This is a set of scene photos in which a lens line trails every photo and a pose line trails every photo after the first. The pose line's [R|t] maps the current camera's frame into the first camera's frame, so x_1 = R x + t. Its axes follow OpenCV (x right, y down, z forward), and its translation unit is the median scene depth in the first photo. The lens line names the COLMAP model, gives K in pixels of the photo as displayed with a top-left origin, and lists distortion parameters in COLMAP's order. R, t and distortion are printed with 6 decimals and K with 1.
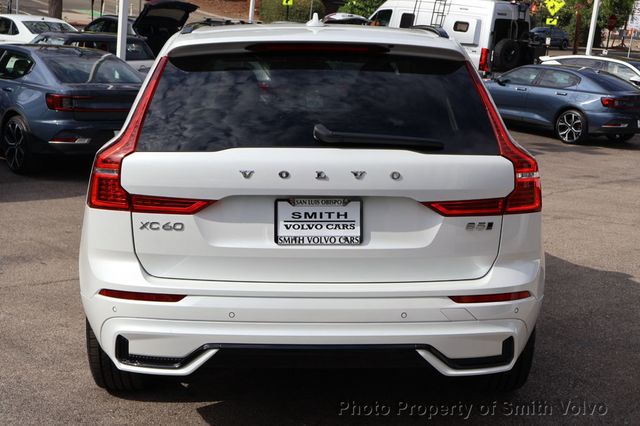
lens RADIAL K [[885.5, 0, 321.8], [0, 885.5, 215.5], [0, 0, 1]] dist [0.106408, 0.000000]
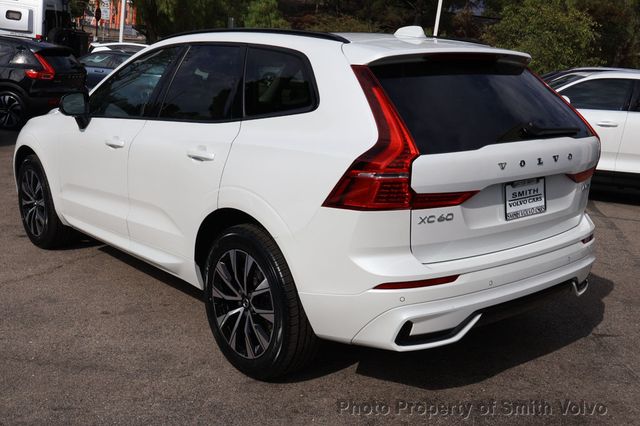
lens RADIAL K [[718.1, 0, 318.1], [0, 718.1, 206.1], [0, 0, 1]] dist [-0.013261, 0.000000]
pose [[0.787201, -0.127406, 0.603393, -0.850829], [0.095665, 0.991811, 0.084613, -0.096053], [-0.609232, -0.008884, 0.792943, 0.367445]]
